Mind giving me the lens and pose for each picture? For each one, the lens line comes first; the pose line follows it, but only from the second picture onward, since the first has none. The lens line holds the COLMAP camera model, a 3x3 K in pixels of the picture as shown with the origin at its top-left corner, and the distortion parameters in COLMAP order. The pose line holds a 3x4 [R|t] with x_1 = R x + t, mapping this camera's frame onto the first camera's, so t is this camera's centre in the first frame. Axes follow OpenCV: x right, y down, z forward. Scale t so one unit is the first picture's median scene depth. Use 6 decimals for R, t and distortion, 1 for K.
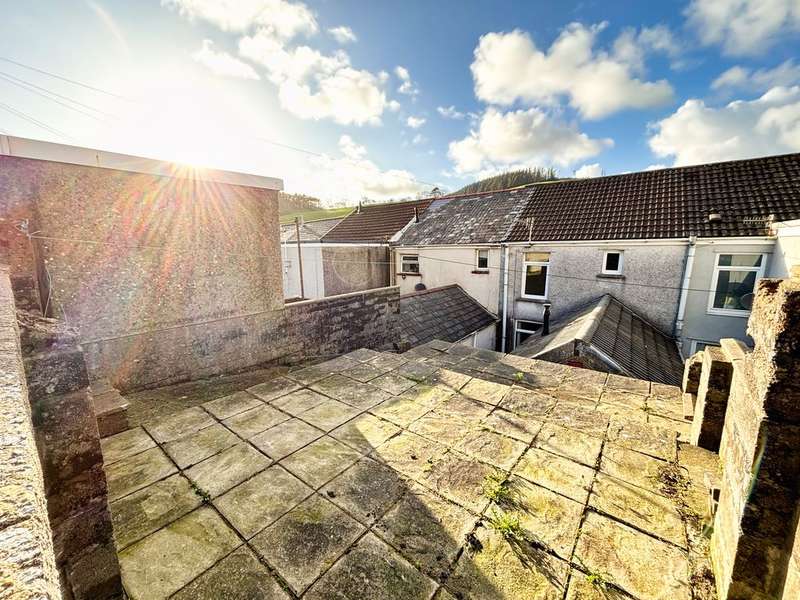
lens RADIAL K [[331.8, 0, 400.0], [0, 331.8, 300.0], [0, 0, 1]] dist [0.000446, -0.000148]
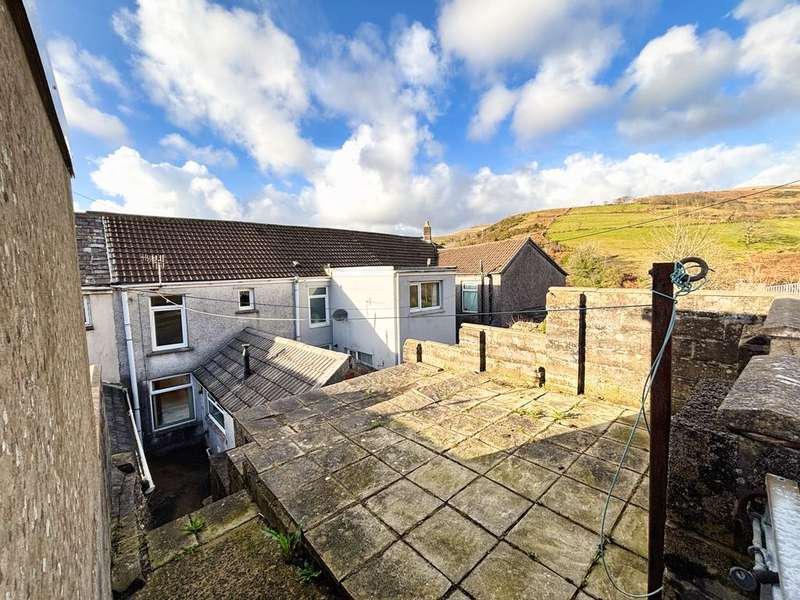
lens RADIAL K [[325.6, 0, 400.0], [0, 325.6, 314.0], [0, 0, 1]] dist [0.019908, 0.000326]
pose [[0.162016, -0.122637, 0.979138, -0.844745], [0.185539, 0.978336, 0.091836, -0.159997], [-0.969188, 0.166789, 0.181260, 0.691636]]
